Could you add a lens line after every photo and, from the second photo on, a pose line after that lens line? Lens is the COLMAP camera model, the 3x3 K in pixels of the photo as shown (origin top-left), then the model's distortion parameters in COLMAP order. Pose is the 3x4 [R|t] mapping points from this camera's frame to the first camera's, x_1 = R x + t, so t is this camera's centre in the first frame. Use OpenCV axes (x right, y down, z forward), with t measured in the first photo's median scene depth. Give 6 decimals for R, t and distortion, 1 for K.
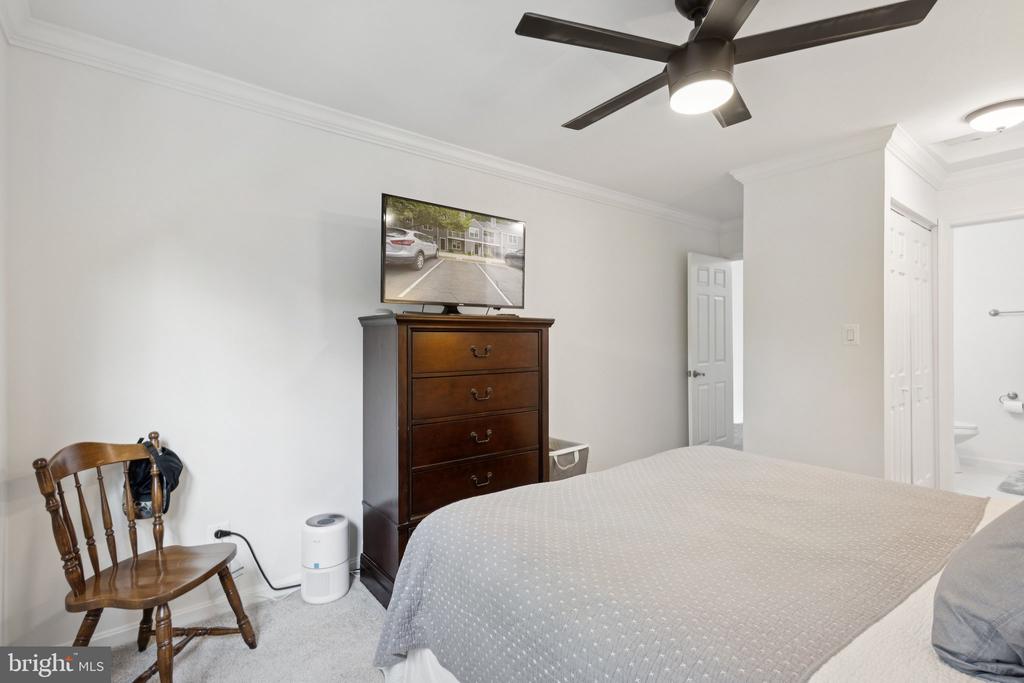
lens RADIAL K [[489.9, 0, 512.0], [0, 489.9, 341.5], [0, 0, 1]] dist [0.025877, -0.013725]
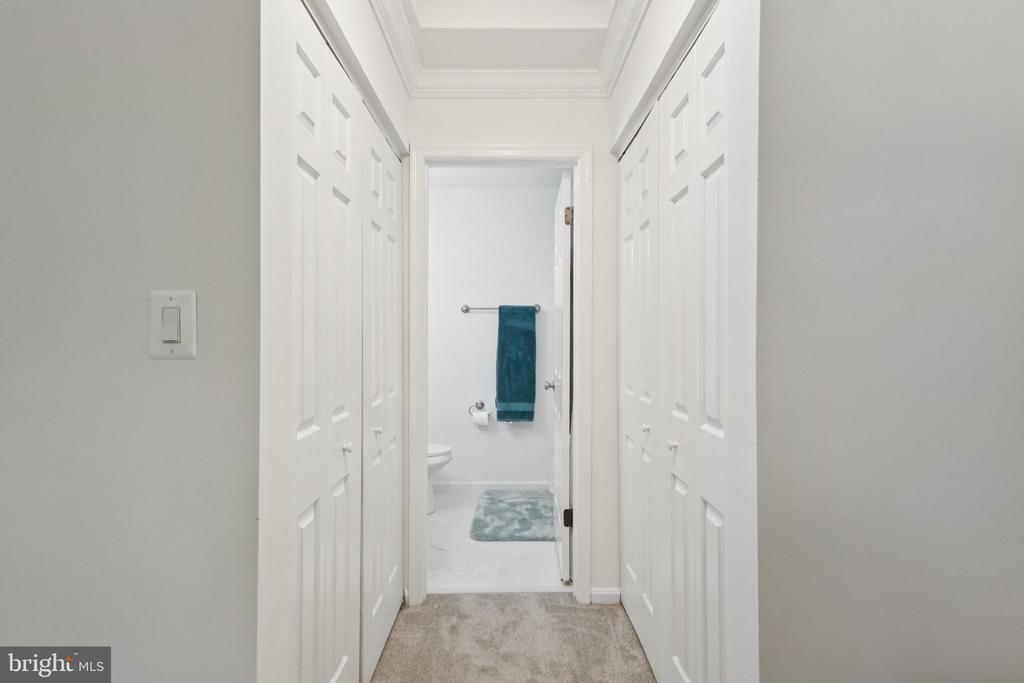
lens RADIAL K [[489.9, 0, 512.0], [0, 489.9, 341.5], [0, 0, 1]] dist [0.025877, -0.013725]
pose [[0.626740, 0.003610, 0.779220, 0.385592], [-0.006772, 0.999977, 0.000814, -0.003402], [-0.779199, -0.005787, 0.626750, 0.429923]]
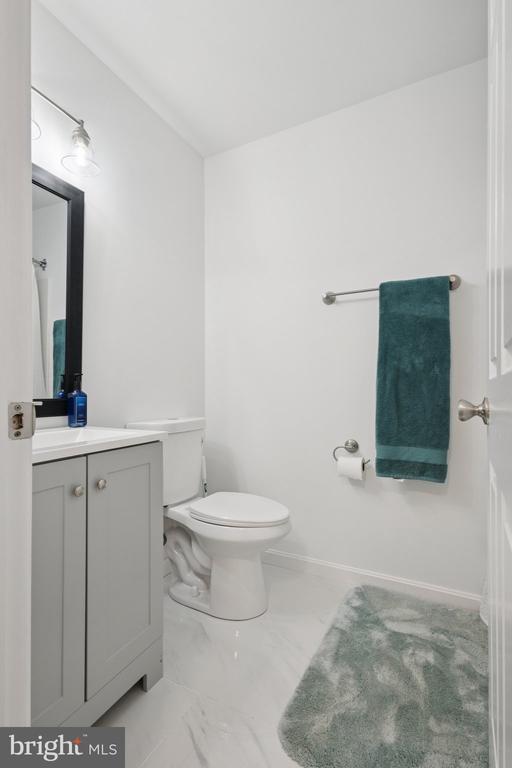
lens RADIAL K [[367.4, 0, 256.0], [0, 367.4, 384.0], [0, 0, 1]] dist [0.025877, -0.013725]
pose [[0.917198, 0.014454, 0.398169, 0.765929], [-0.009848, 0.999859, -0.013611, 0.047709], [-0.398309, 0.008563, 0.917211, 0.681652]]
